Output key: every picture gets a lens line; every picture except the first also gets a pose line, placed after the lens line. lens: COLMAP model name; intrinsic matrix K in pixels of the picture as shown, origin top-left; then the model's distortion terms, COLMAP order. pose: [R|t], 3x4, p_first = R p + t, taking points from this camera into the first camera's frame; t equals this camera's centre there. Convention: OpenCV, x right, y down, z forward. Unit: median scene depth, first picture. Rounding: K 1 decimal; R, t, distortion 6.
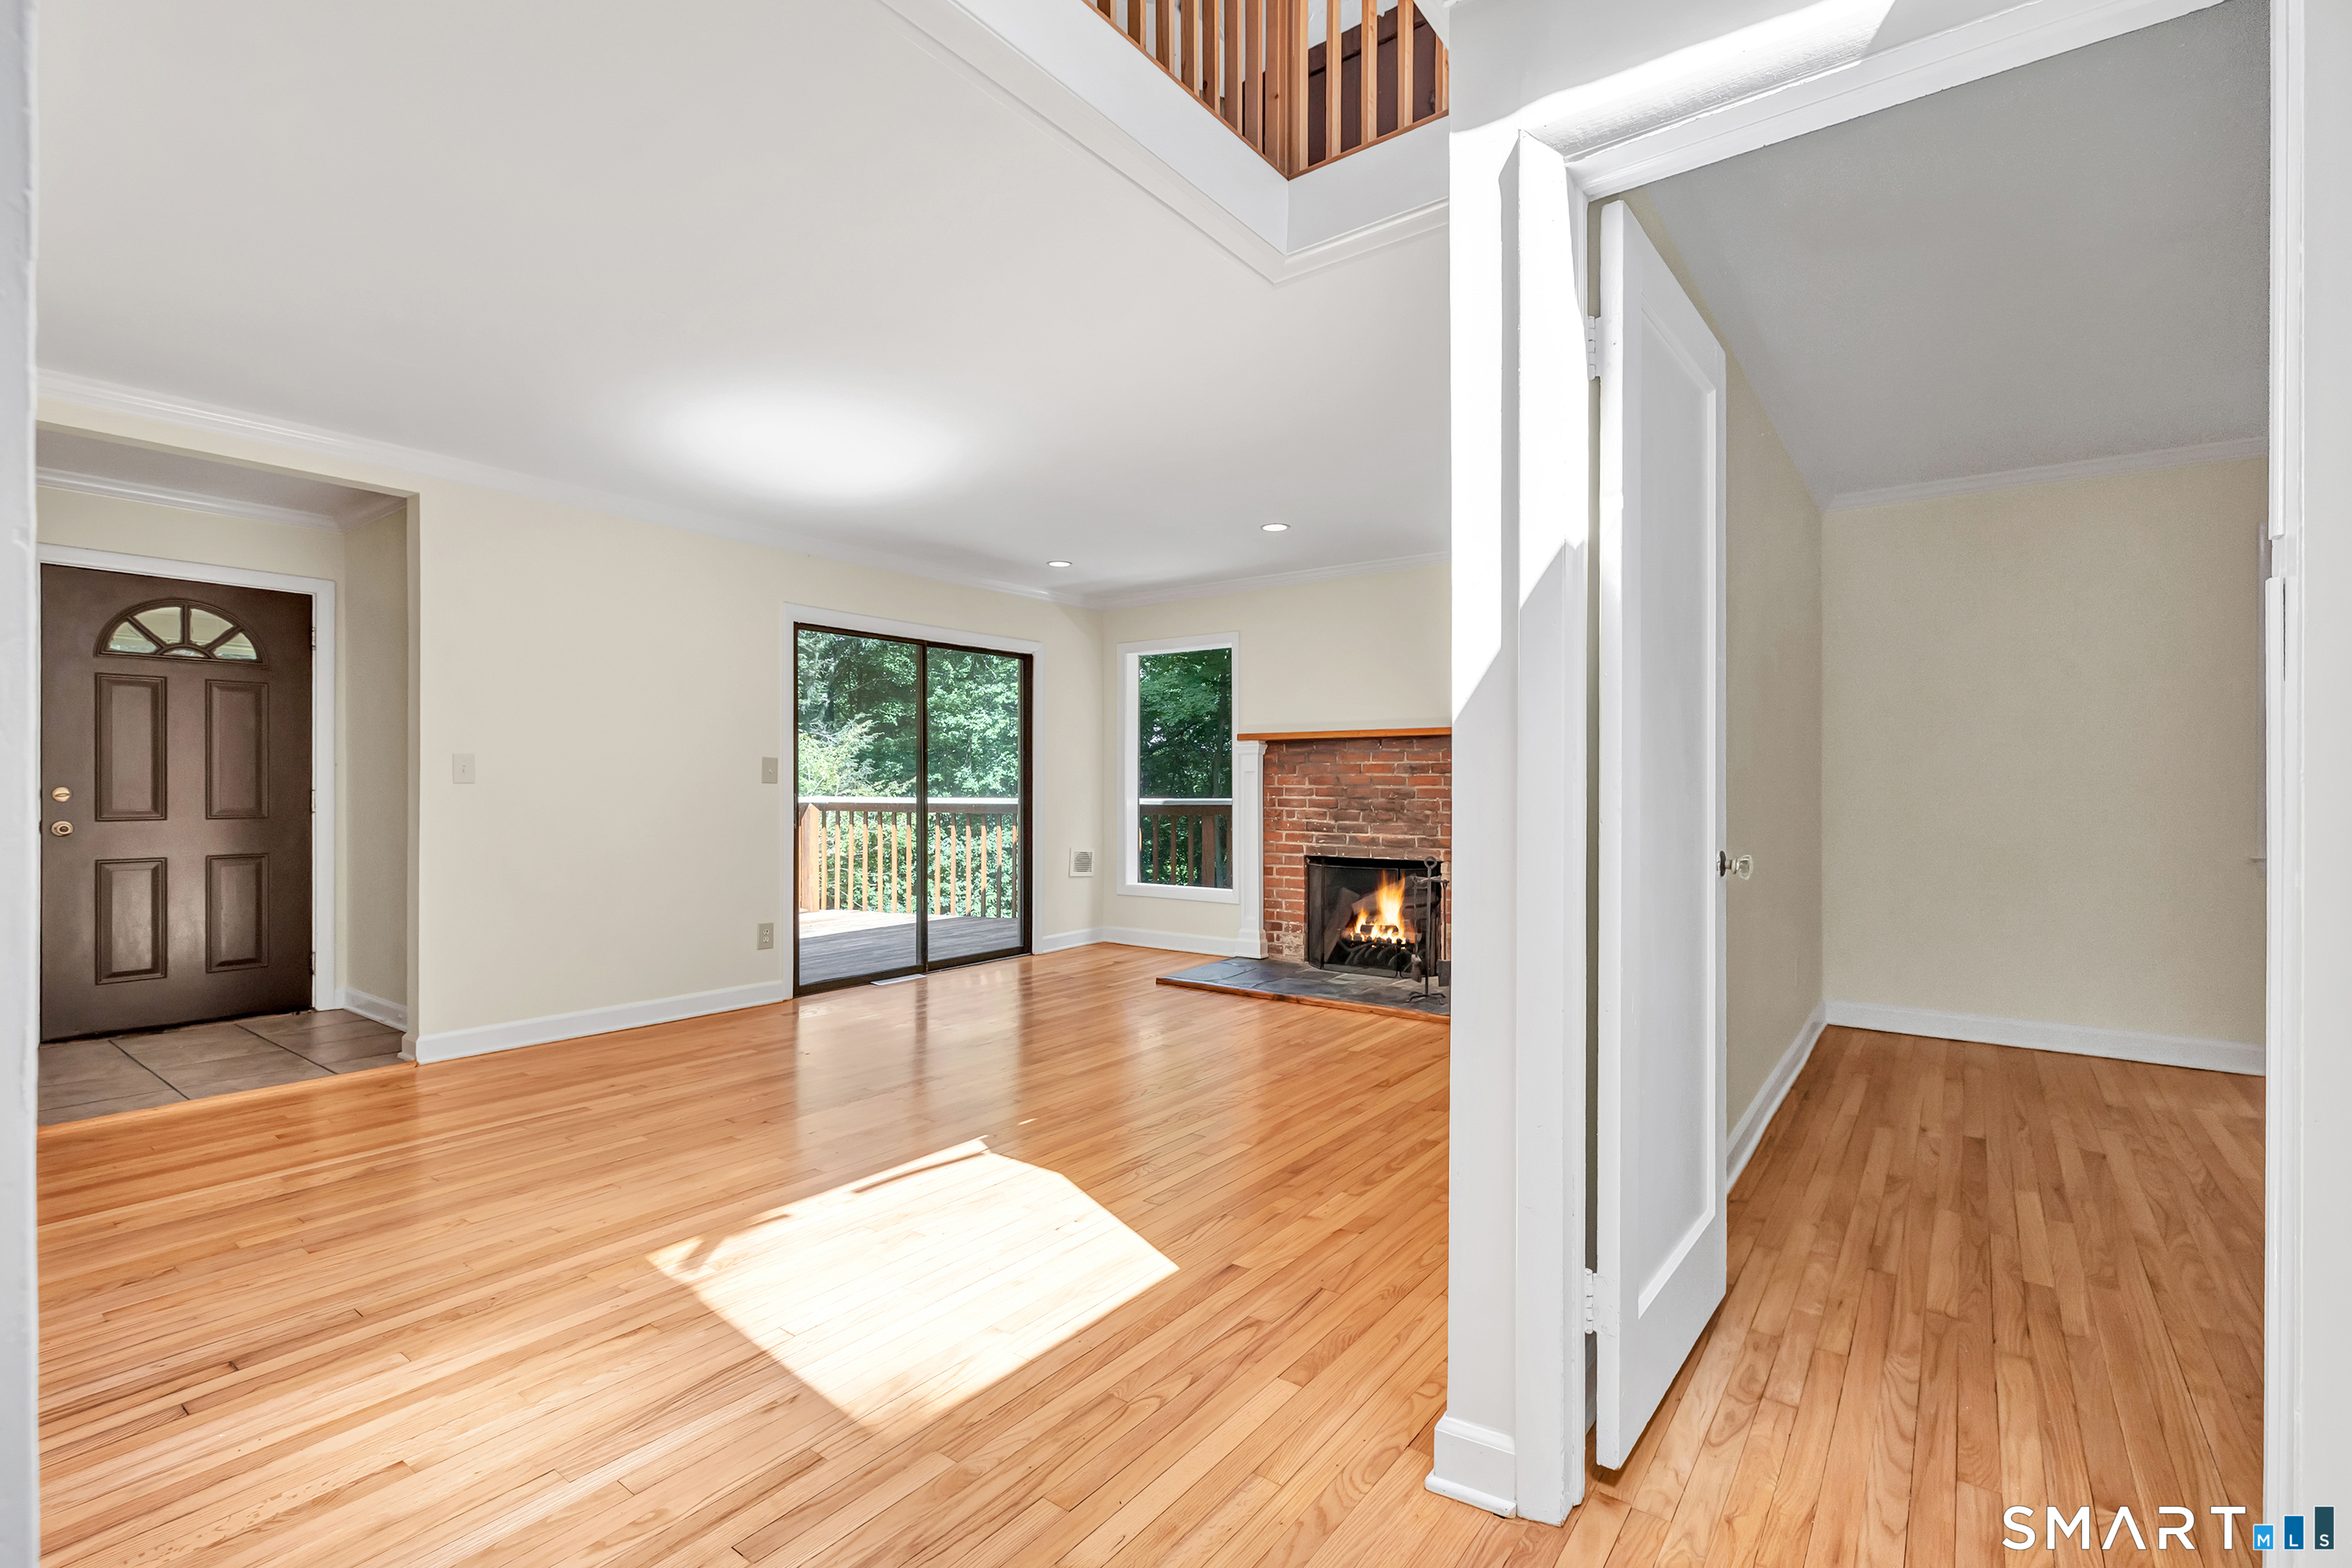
lens RADIAL K [[1048.9, 0, 1173.8], [0, 1048.9, 797.8], [0, 0, 1]] dist [0.002789, 0.000645]
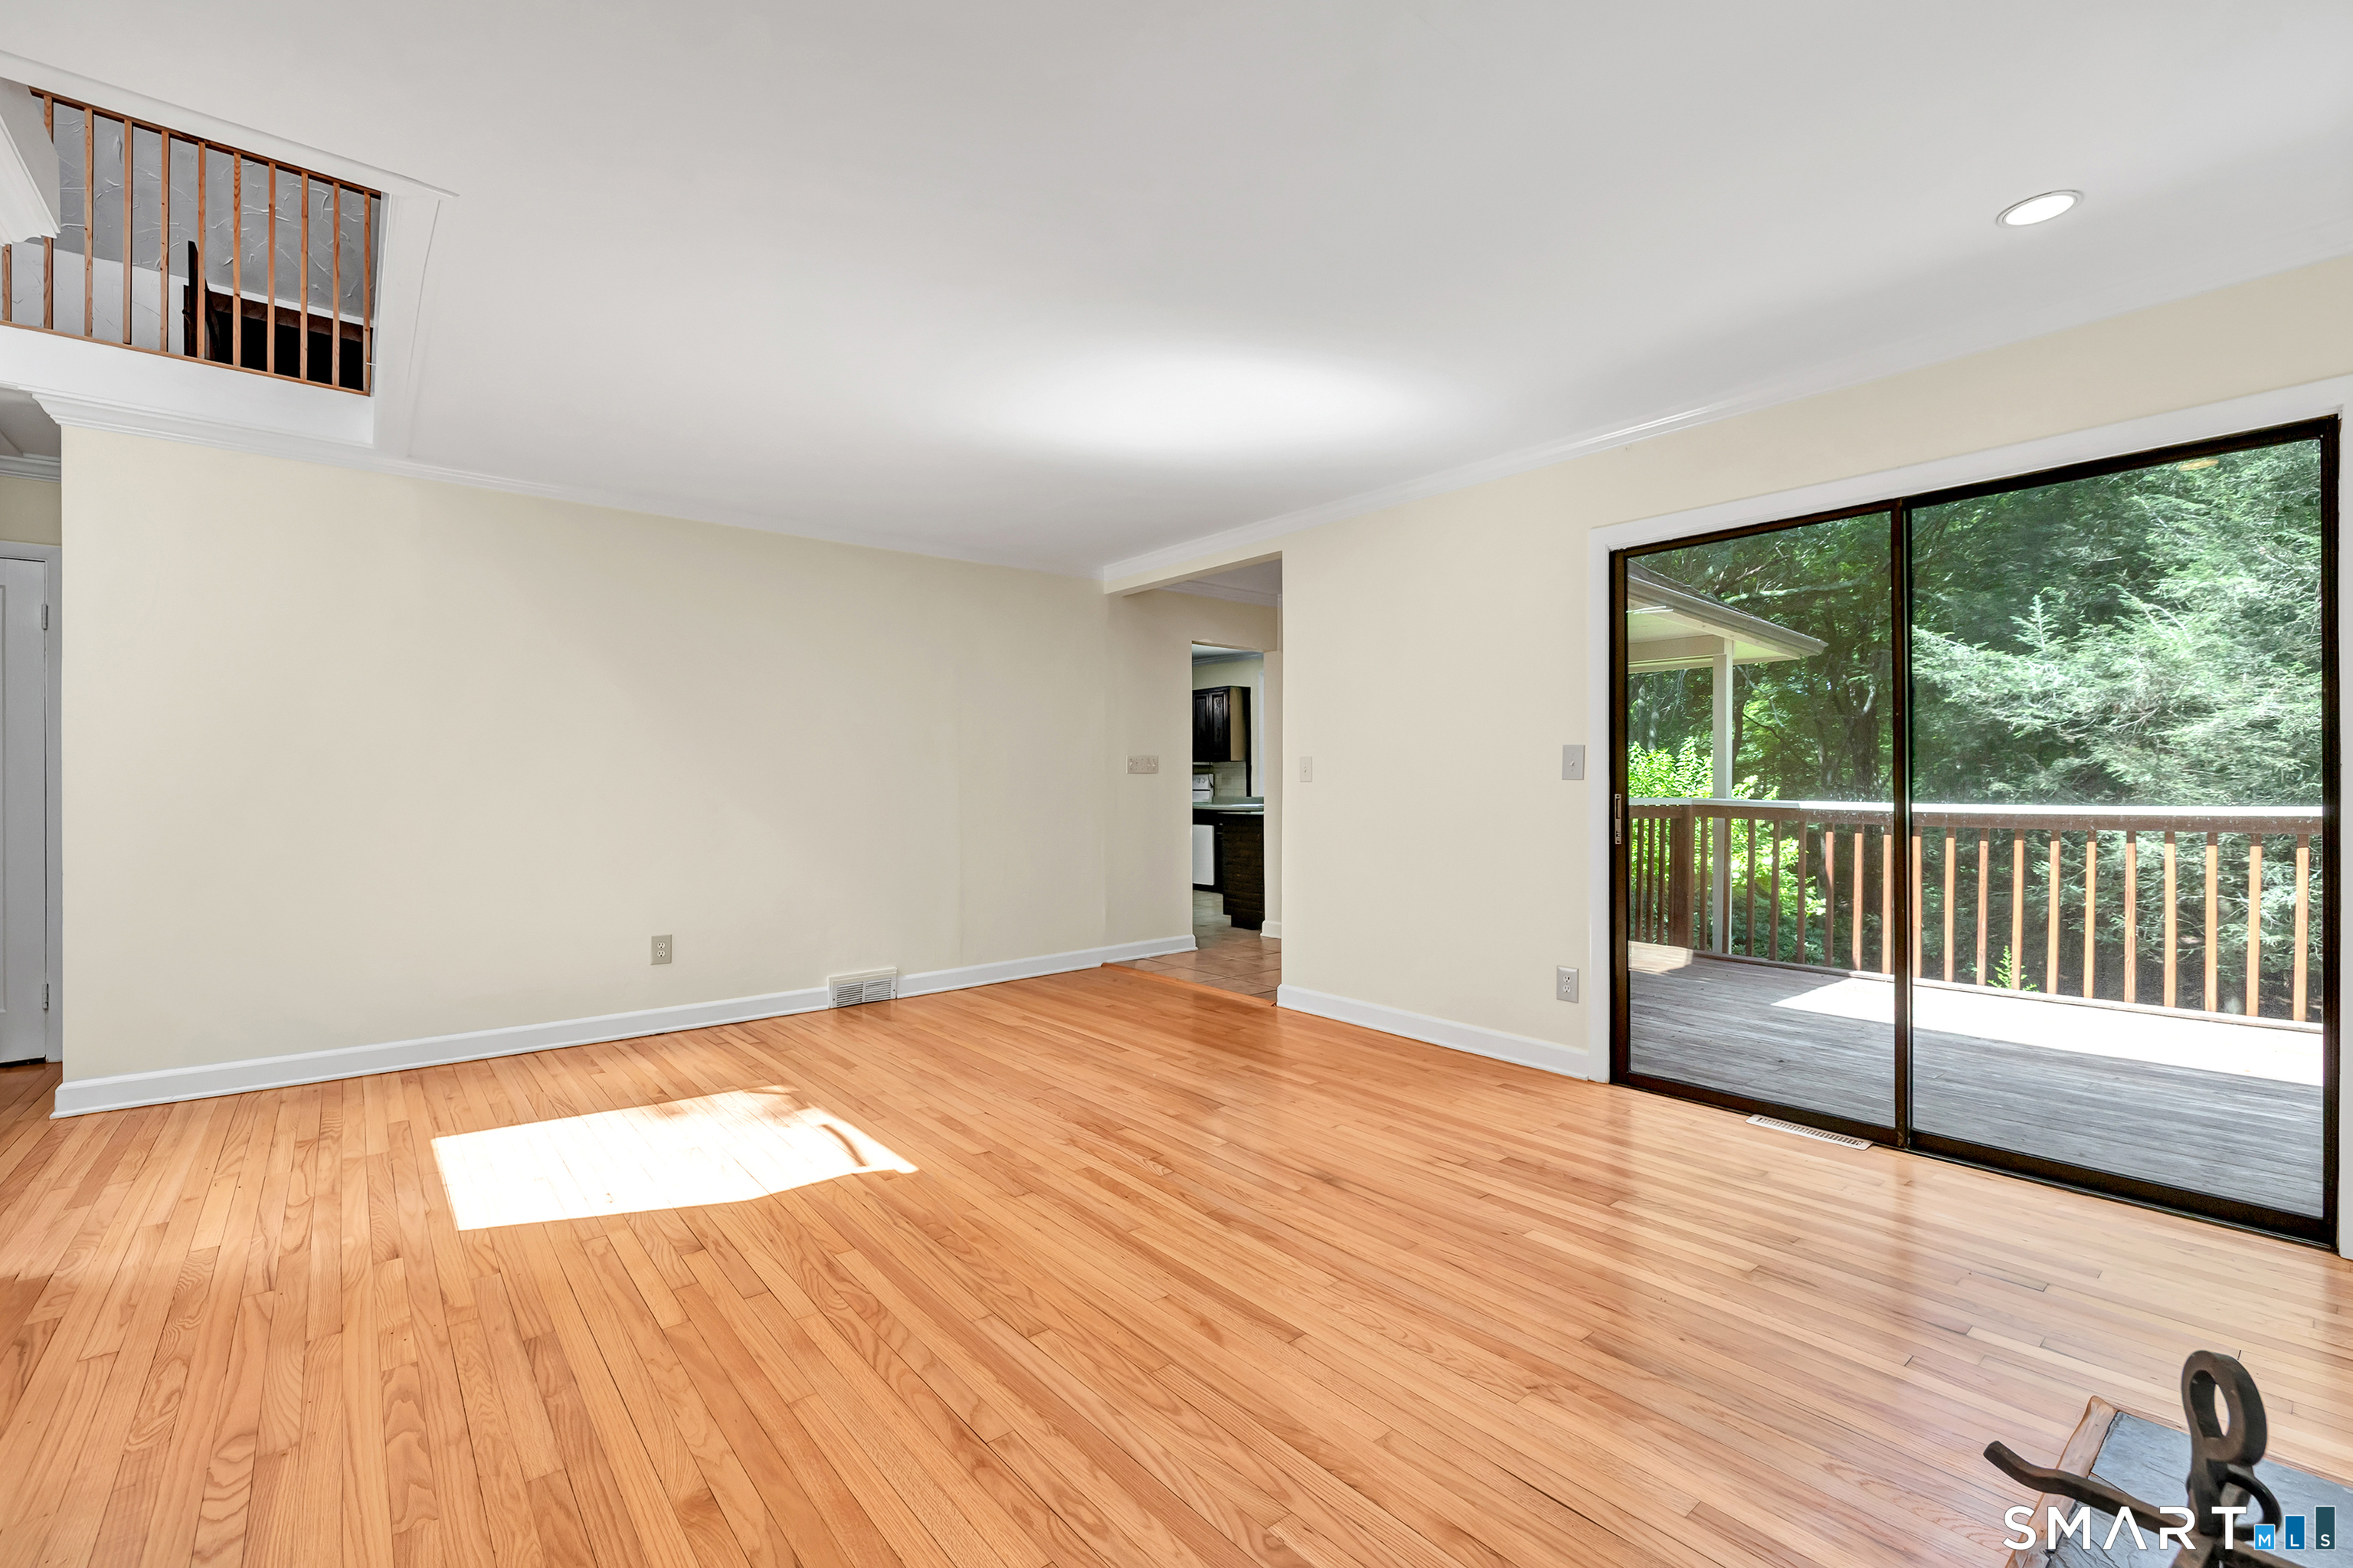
lens RADIAL K [[1018.4, 0, 1176.5], [0, 1018.4, 784.0], [0, 0, 1]] dist [-0.001217, 0.000004]
pose [[-0.240296, 0.000610, -0.970700, 0.324293], [-0.007212, 0.999971, 0.002414, -0.008671], [0.970673, 0.007581, -0.240284, 0.764382]]
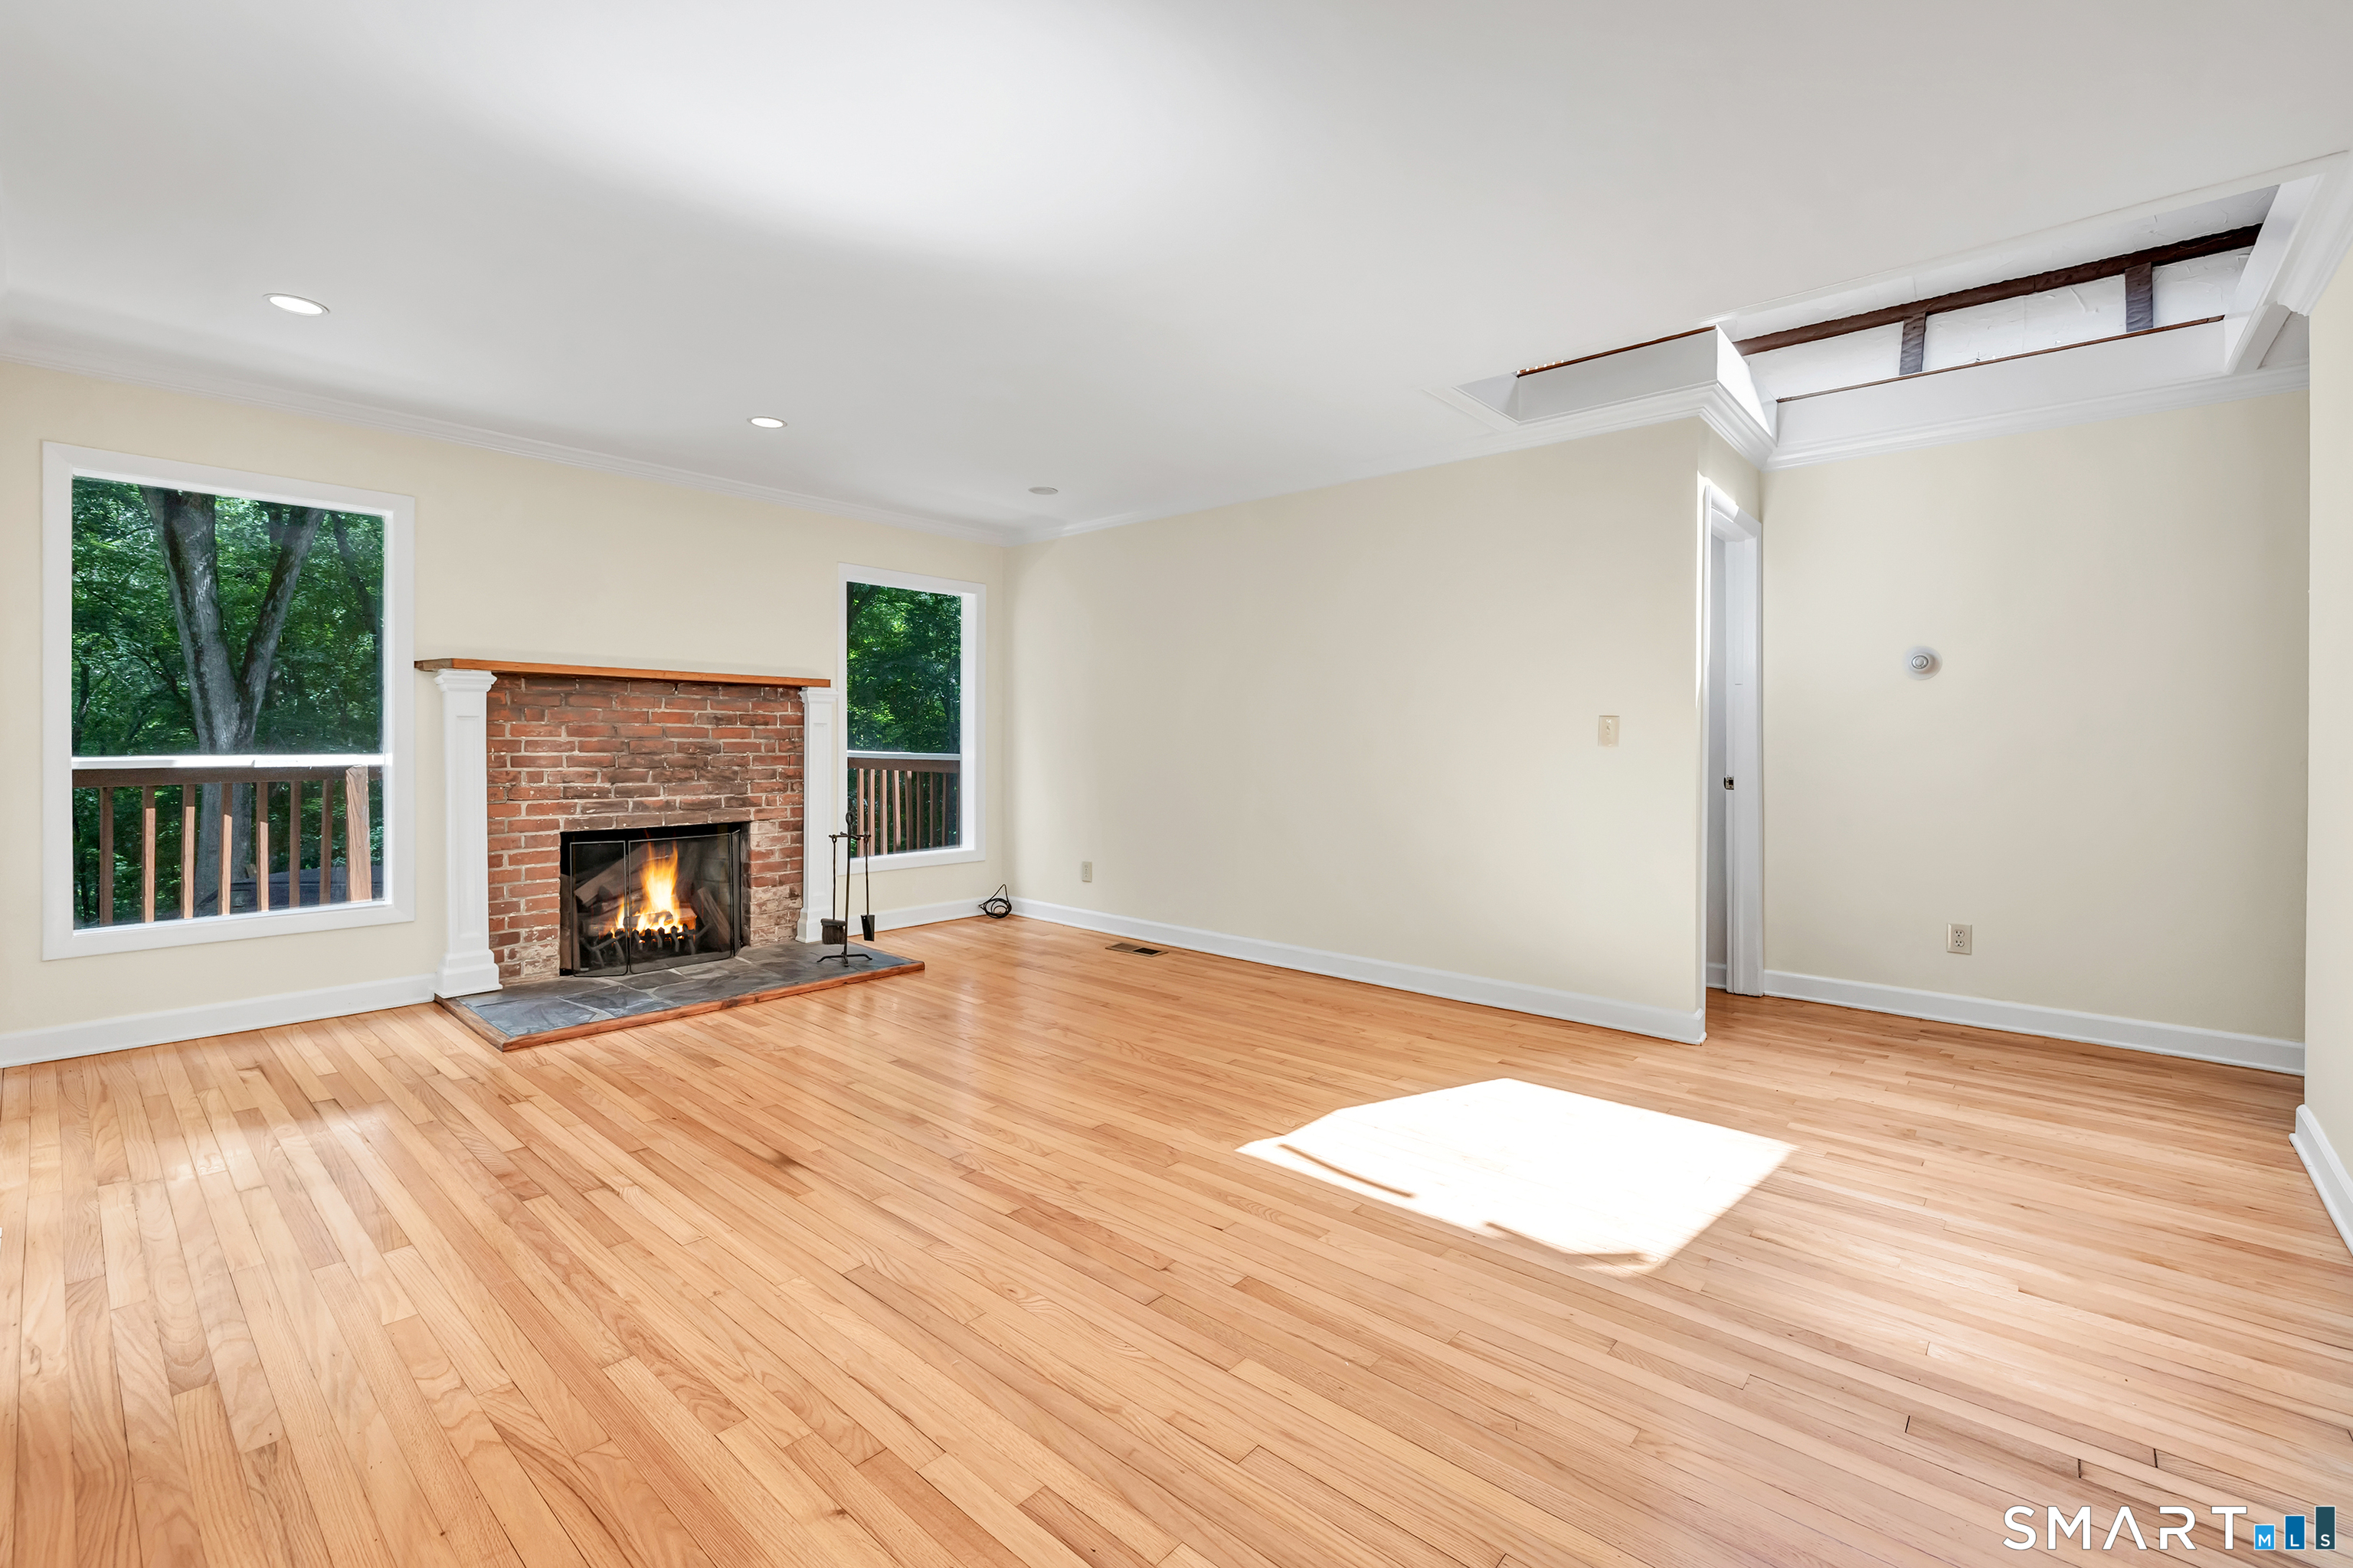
lens RADIAL K [[1002.2, 0, 1174.3], [0, 1002.2, 748.9], [0, 0, 1]] dist [0.001267, 0.000070]
pose [[0.091738, -0.008031, 0.995751, -0.548220], [0.005244, 0.999958, 0.007582, -0.006959], [-0.995769, 0.004526, 0.091776, 0.516114]]
